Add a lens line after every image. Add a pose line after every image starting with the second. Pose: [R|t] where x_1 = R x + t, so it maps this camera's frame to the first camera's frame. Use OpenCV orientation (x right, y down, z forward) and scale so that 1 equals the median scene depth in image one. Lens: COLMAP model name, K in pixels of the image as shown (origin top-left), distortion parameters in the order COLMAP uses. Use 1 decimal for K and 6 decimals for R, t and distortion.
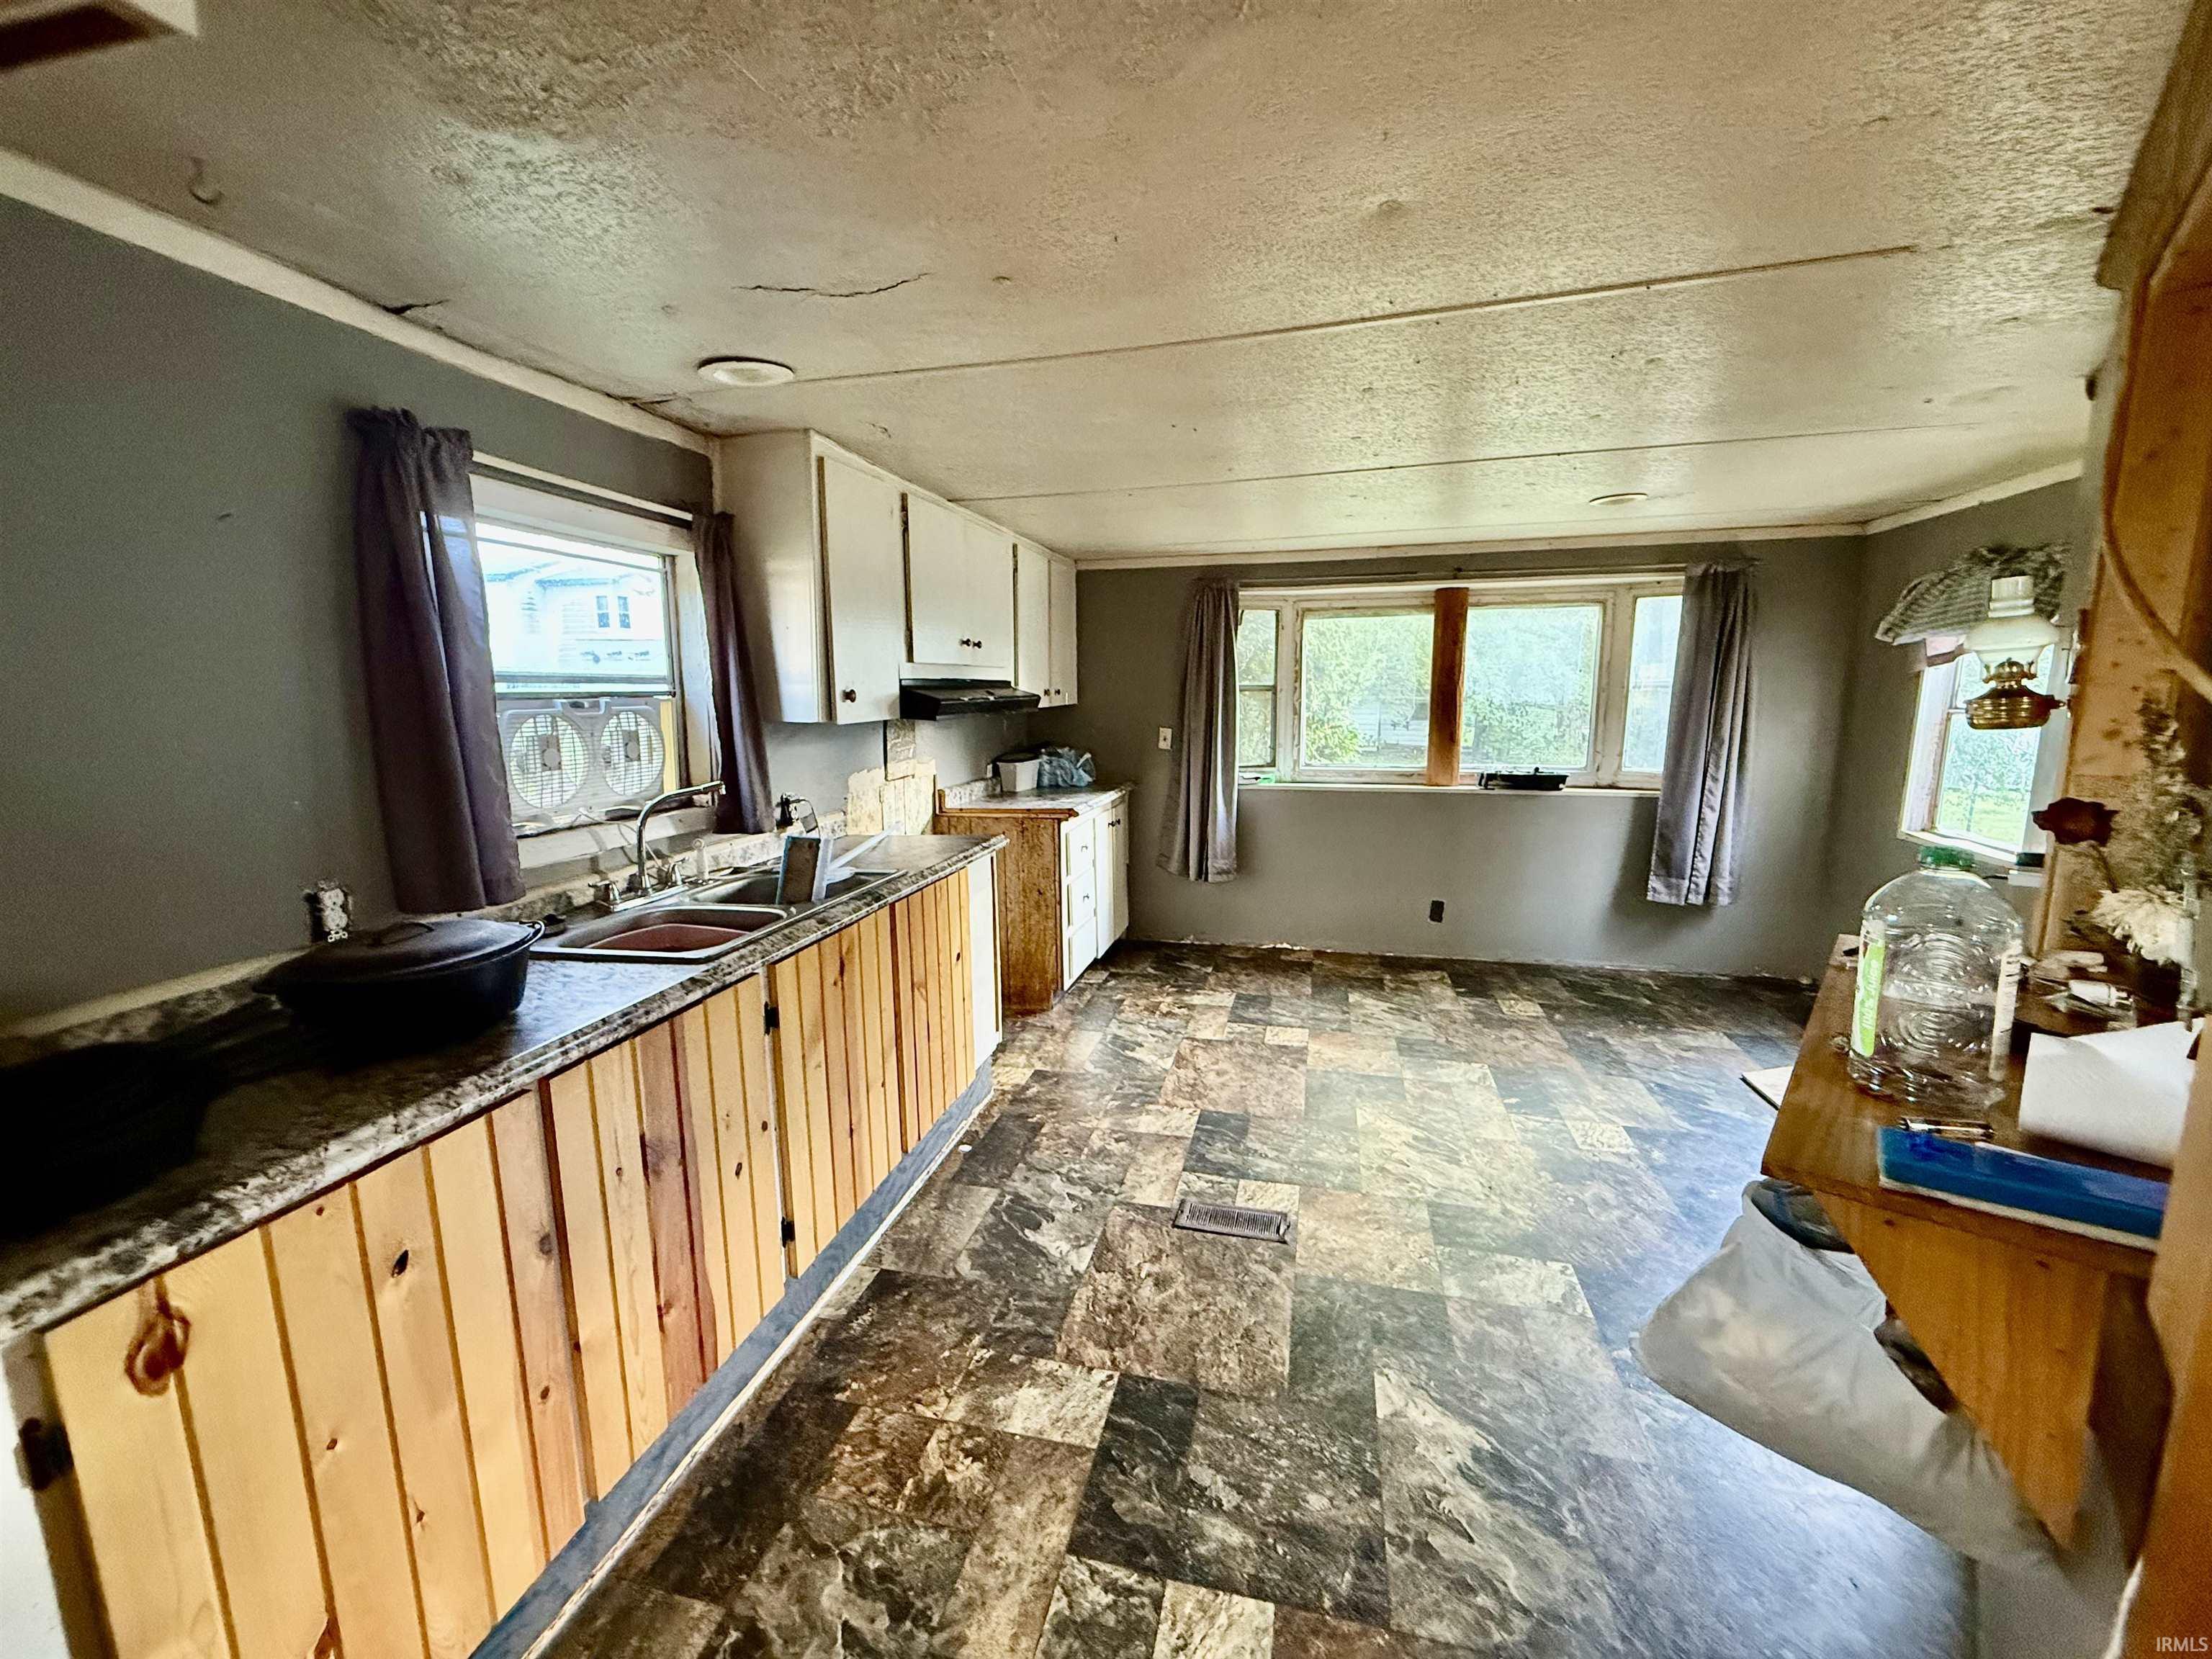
lens RADIAL K [[878.3, 0, 1100.7], [0, 878.3, 826.1], [0, 0, 1]] dist [-0.000471, 0.000186]
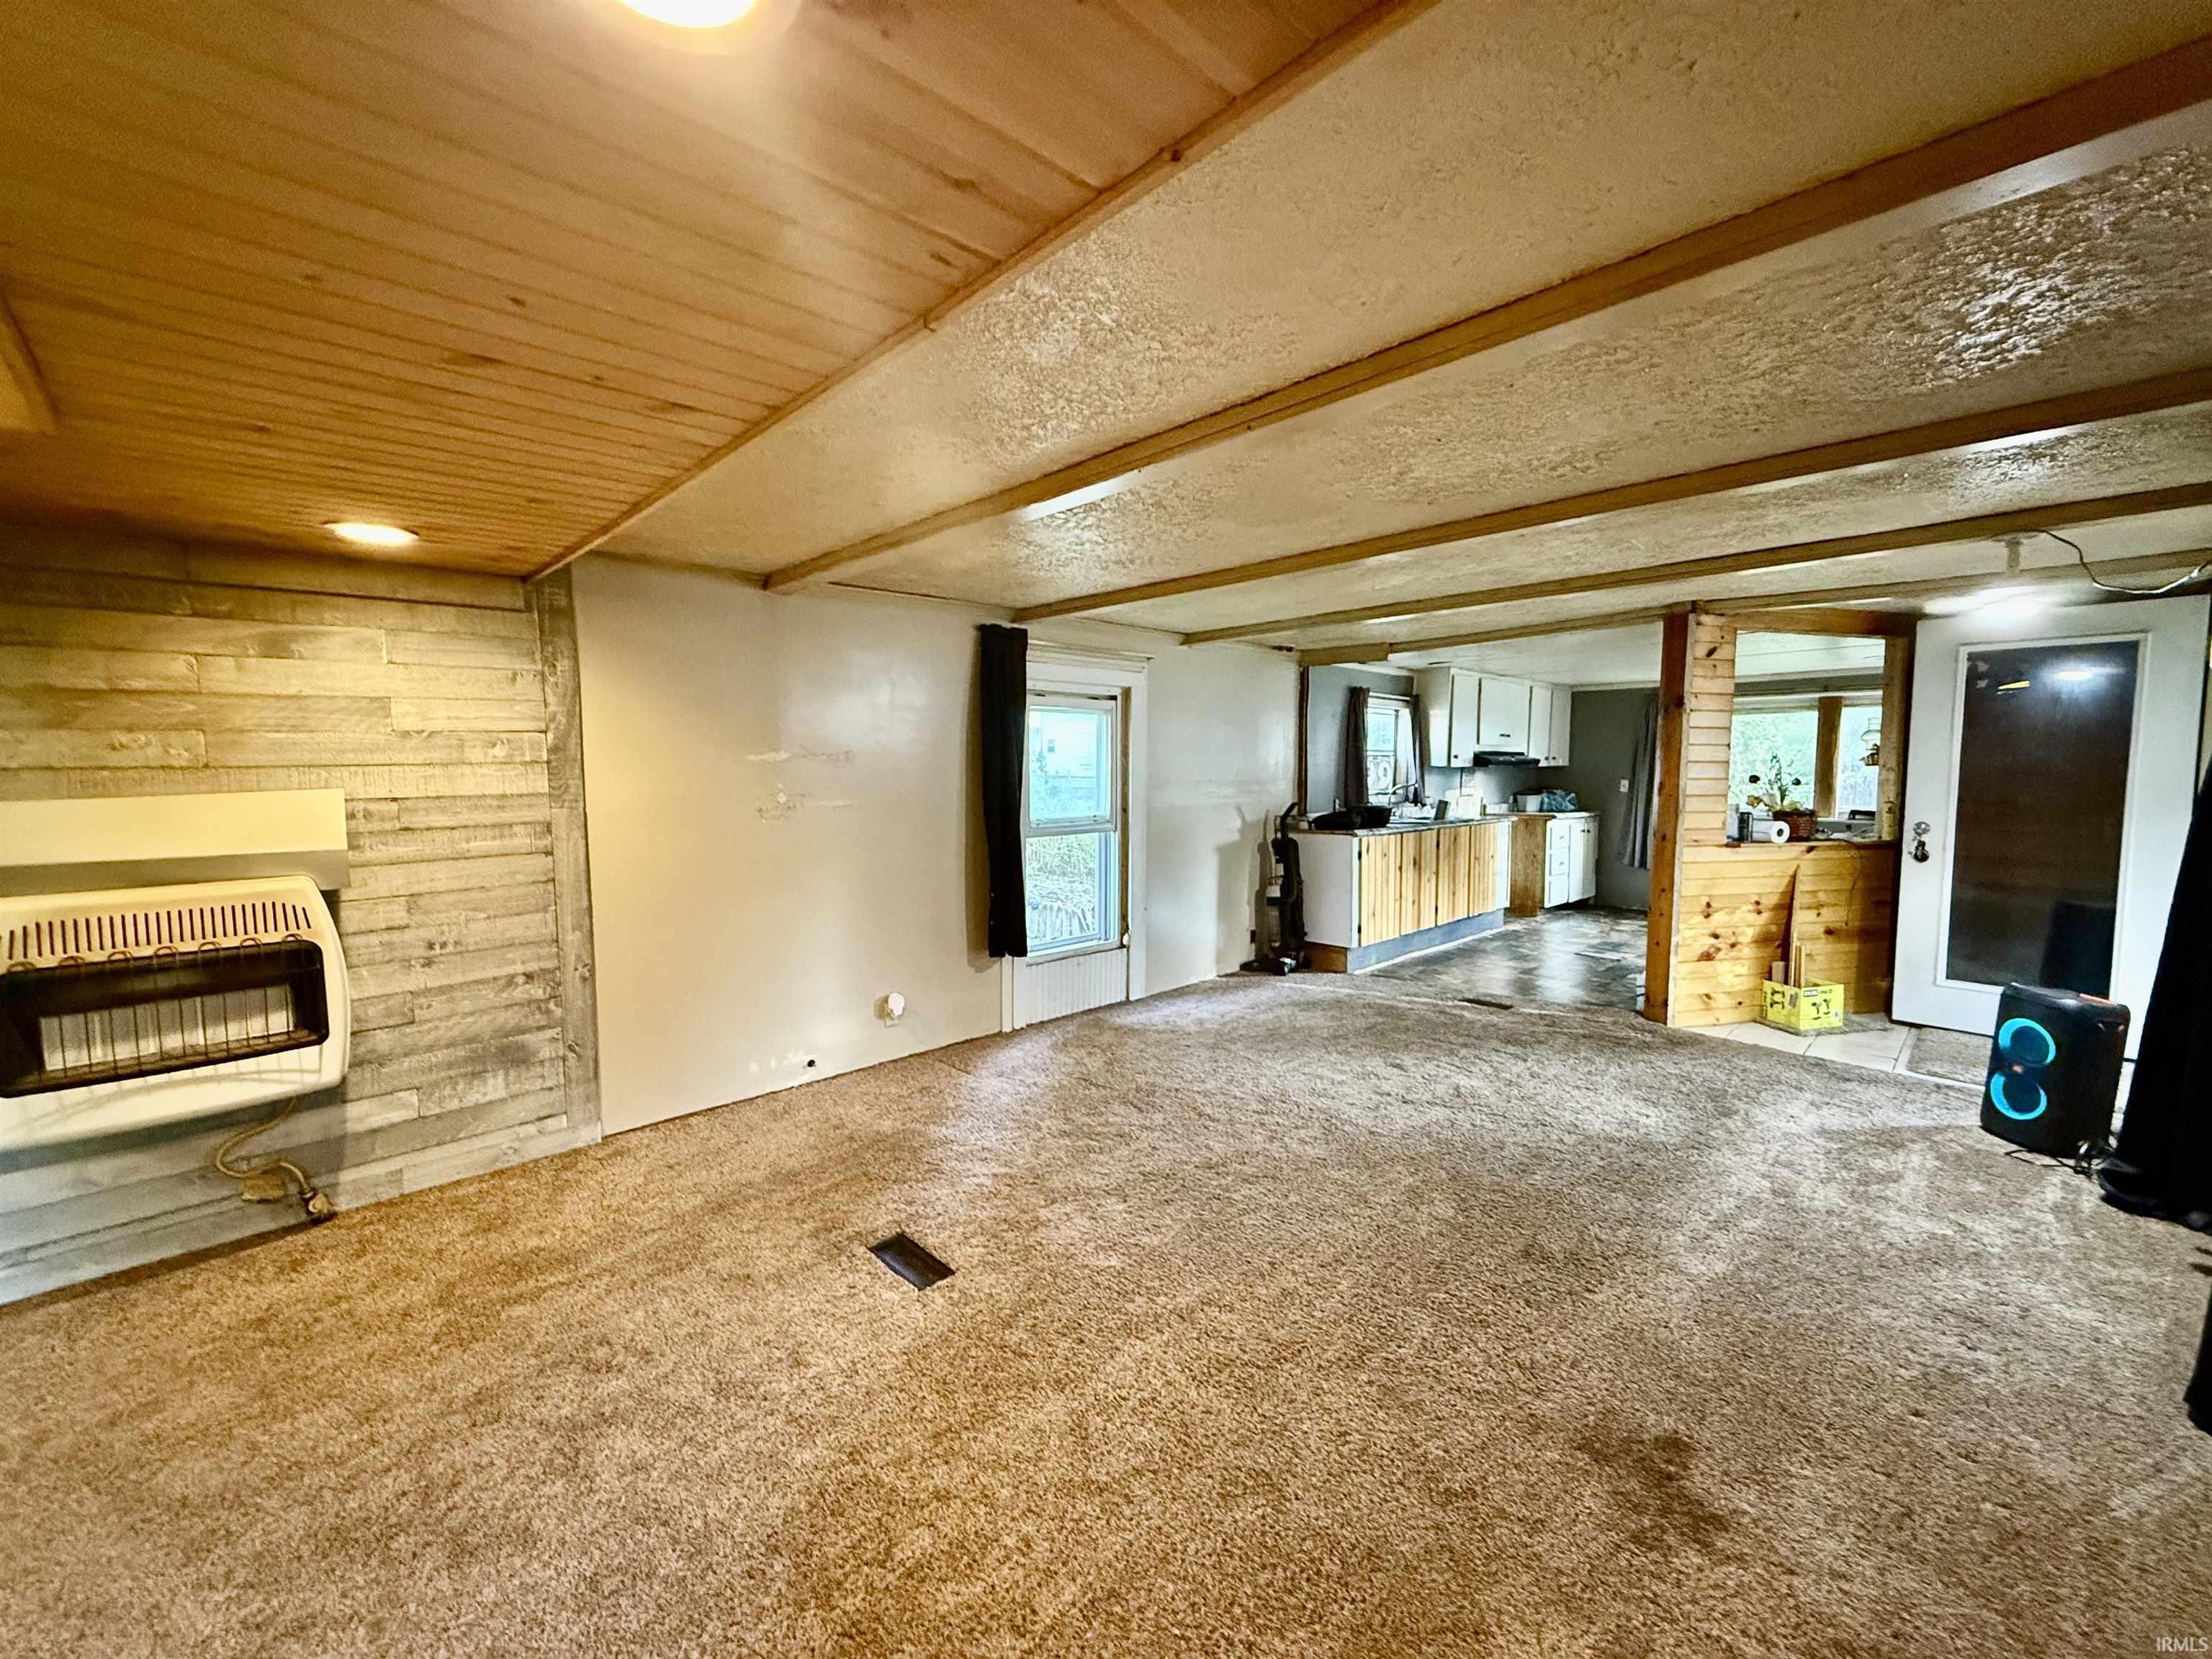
lens RADIAL K [[878.3, 0, 1103.0], [0, 878.3, 828.7], [0, 0, 1]] dist [-0.000471, 0.000186]
pose [[0.842053, 0.046818, -0.537360, 0.329258], [-0.090363, 0.994391, -0.054965, 0.396368], [0.531772, 0.094841, 0.841560, -2.283698]]
